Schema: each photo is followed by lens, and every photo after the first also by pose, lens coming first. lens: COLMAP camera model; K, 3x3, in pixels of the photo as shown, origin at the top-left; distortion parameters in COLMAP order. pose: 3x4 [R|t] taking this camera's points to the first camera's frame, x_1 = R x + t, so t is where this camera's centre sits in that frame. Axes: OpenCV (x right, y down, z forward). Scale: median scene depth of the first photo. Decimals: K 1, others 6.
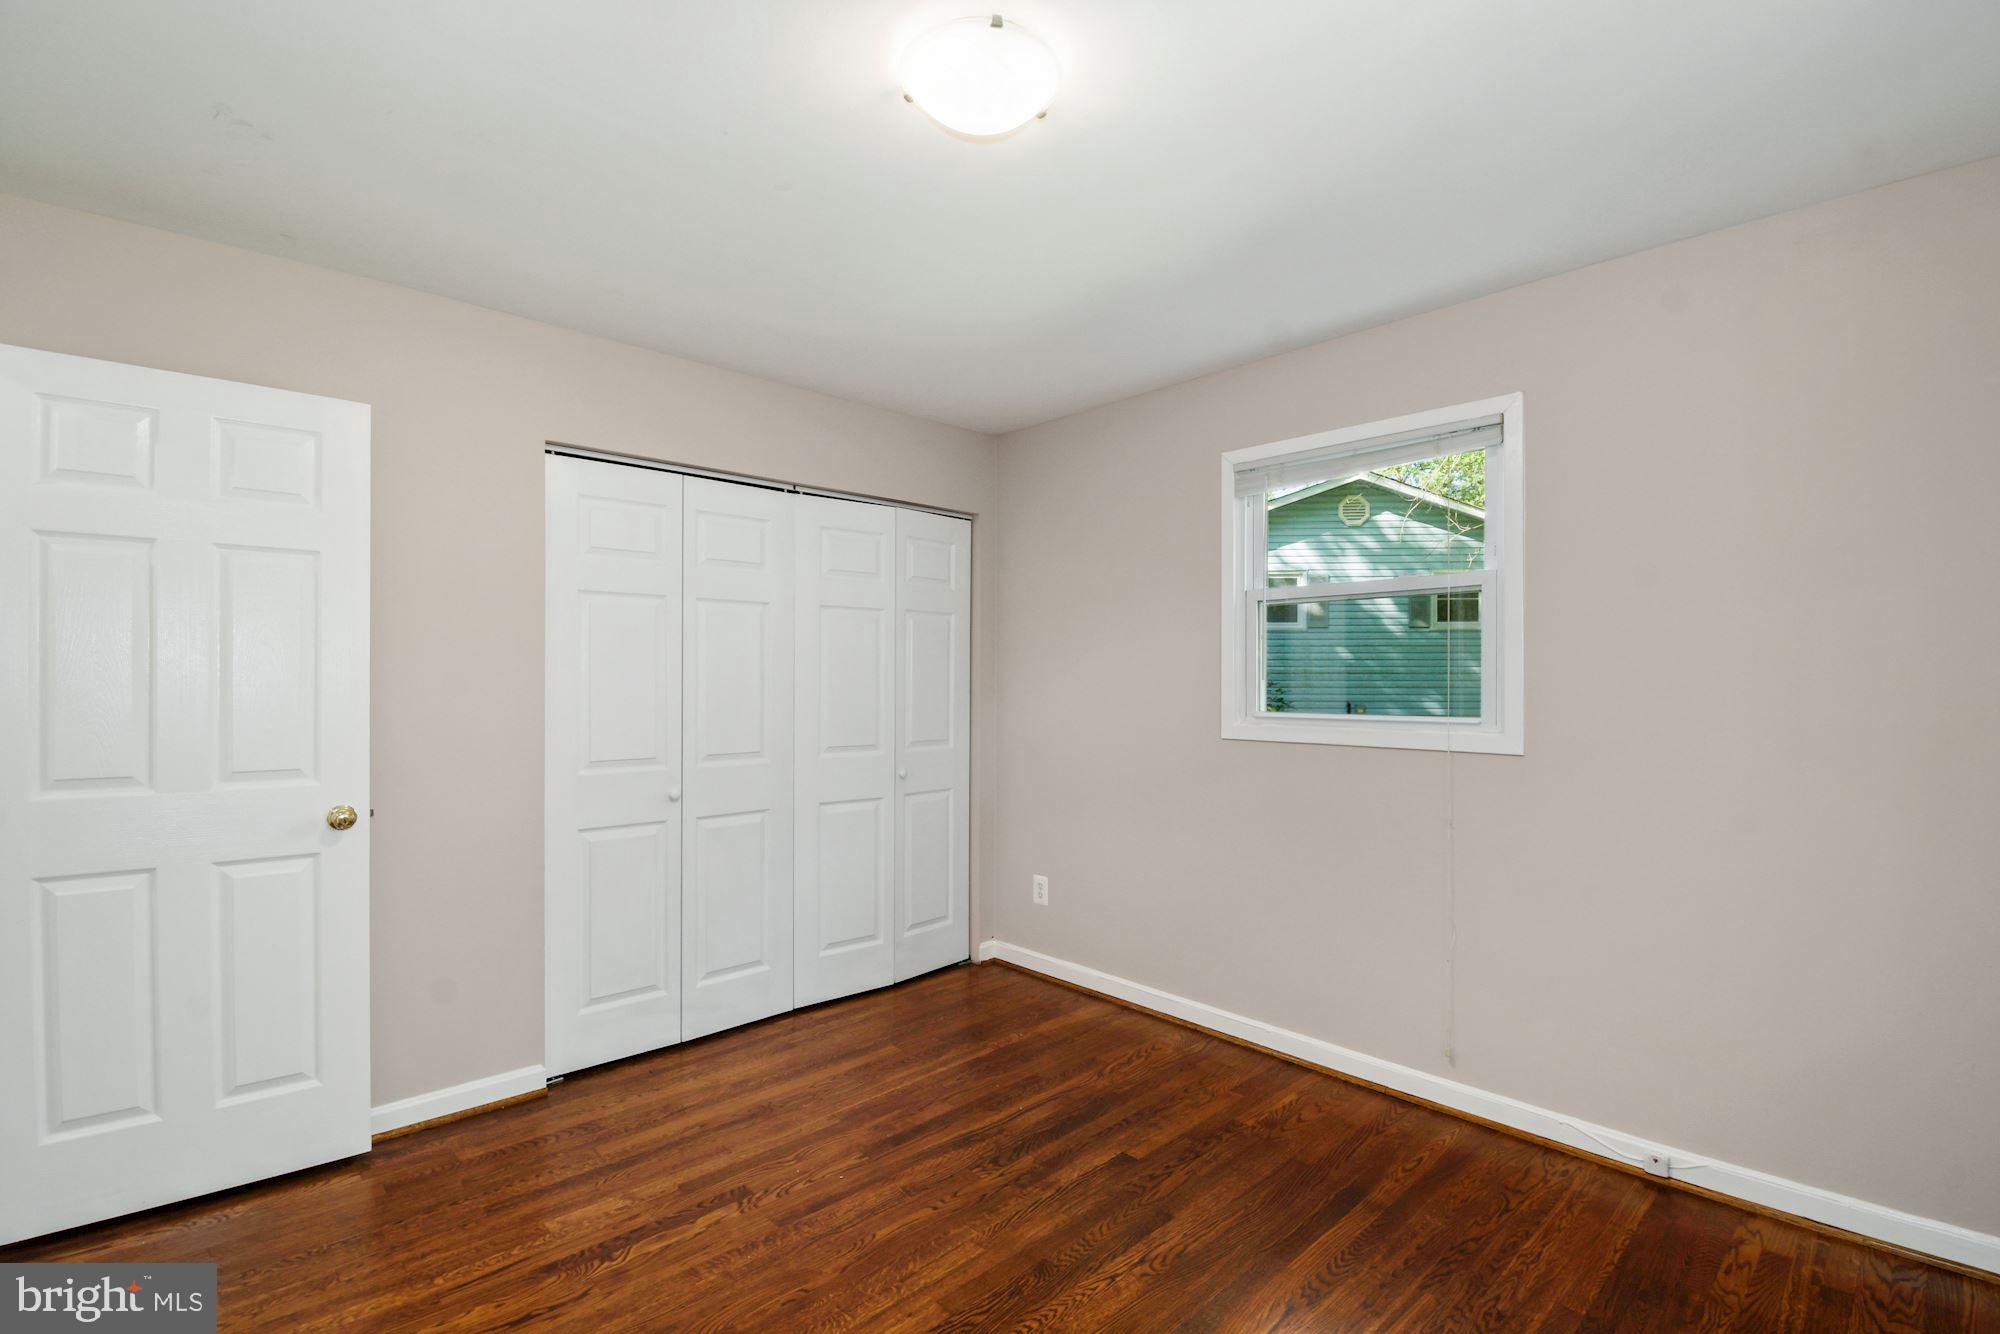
lens RADIAL K [[905.3, 0, 1012.4], [0, 905.3, 680.7], [0, 0, 1]] dist [-0.000577, -0.002861]
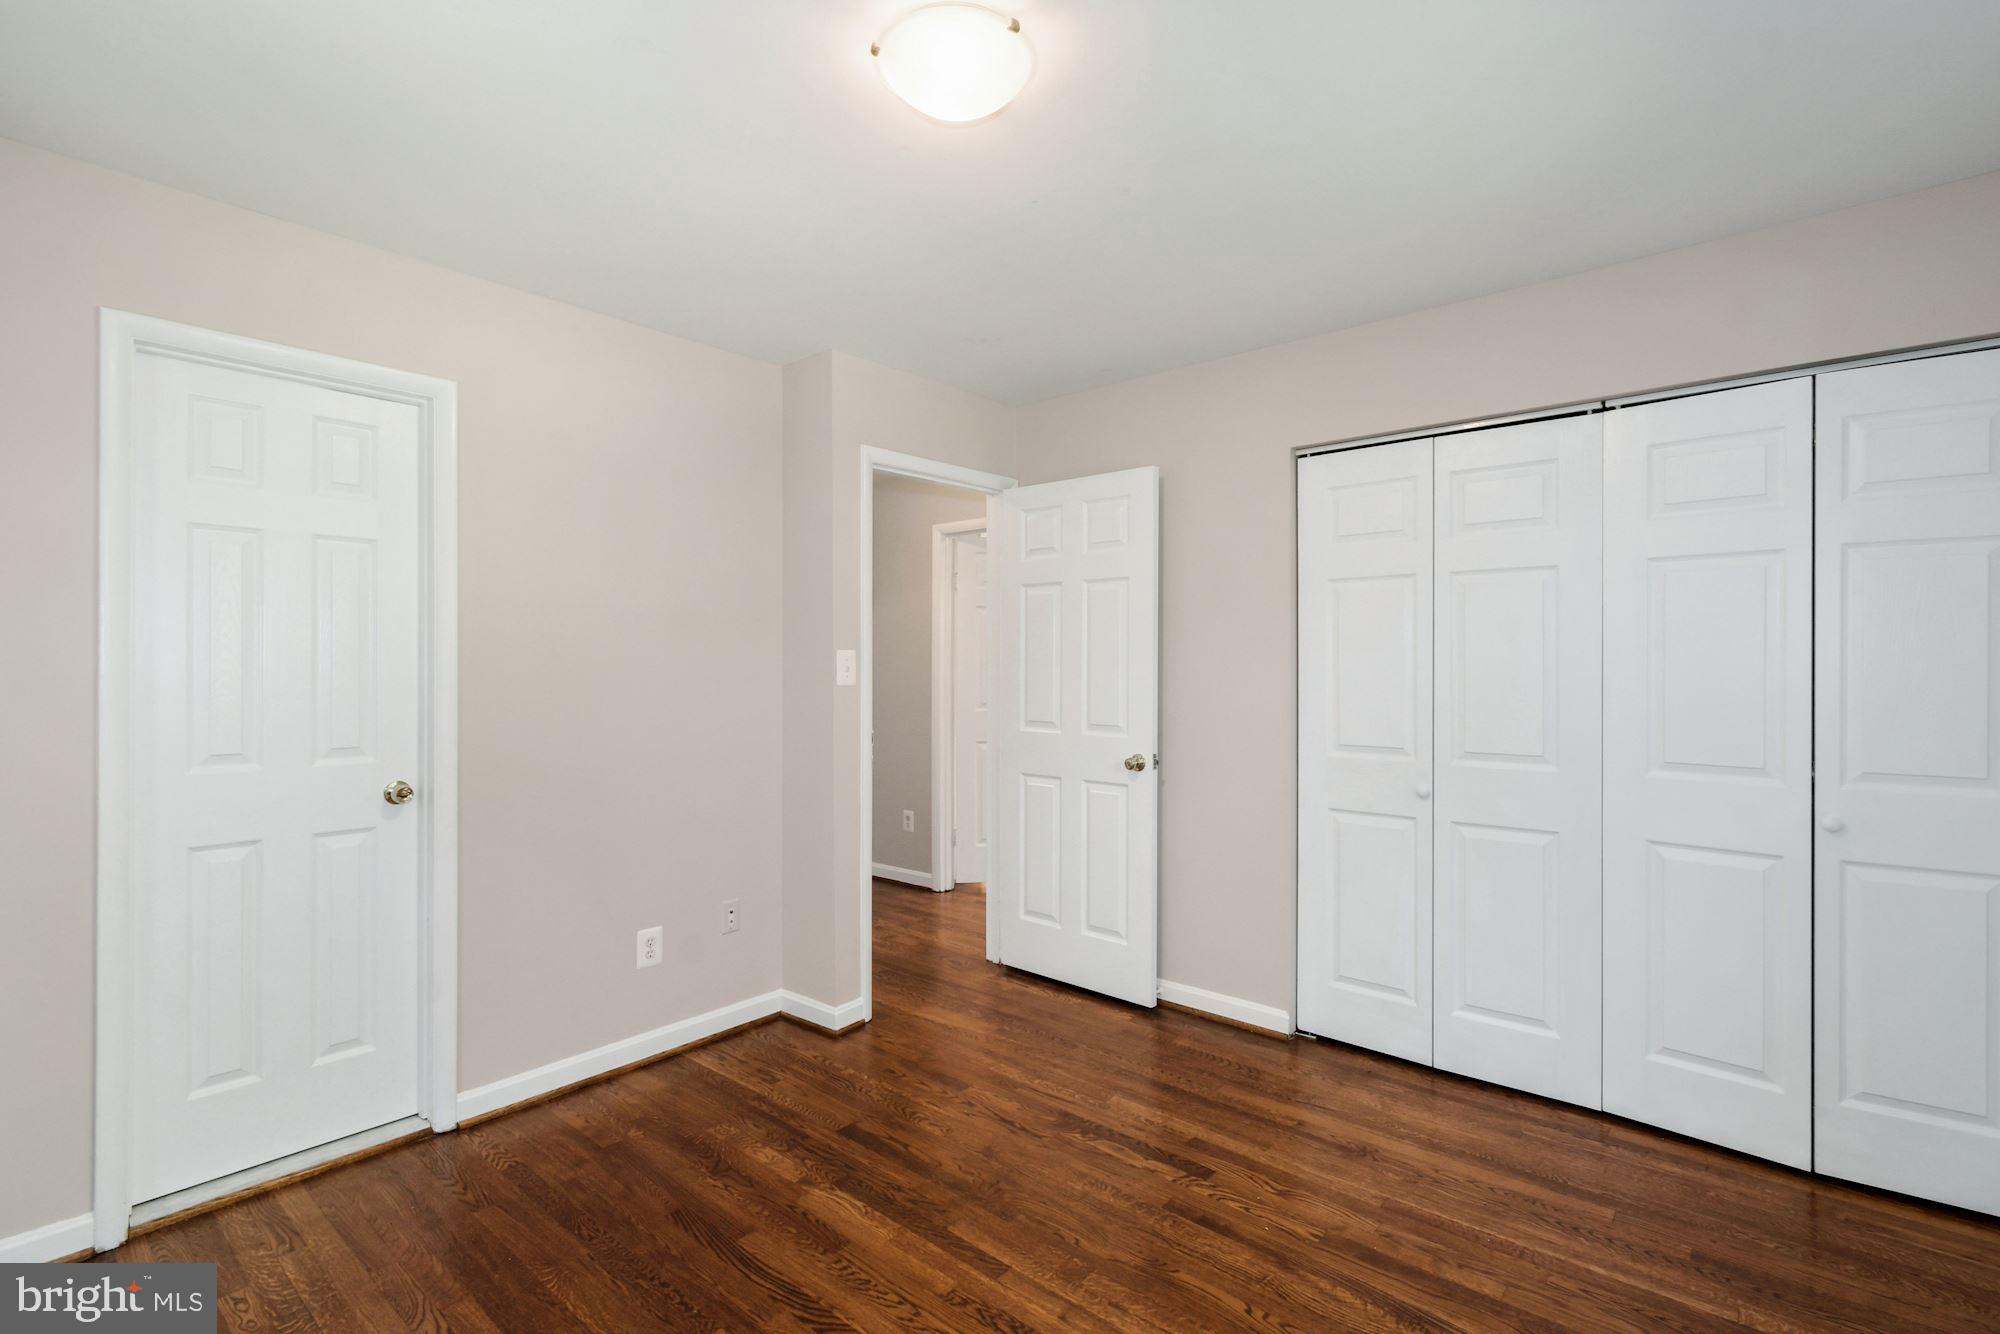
lens RADIAL K [[905.3, 0, 1002.2], [0, 905.3, 664.2], [0, 0, 1]] dist [-0.000577, -0.002861]
pose [[0.095513, -0.004194, -0.995419, 0.501049], [0.000607, 0.999991, -0.004155, 0.001551], [0.995428, -0.000208, 0.095515, 0.496234]]
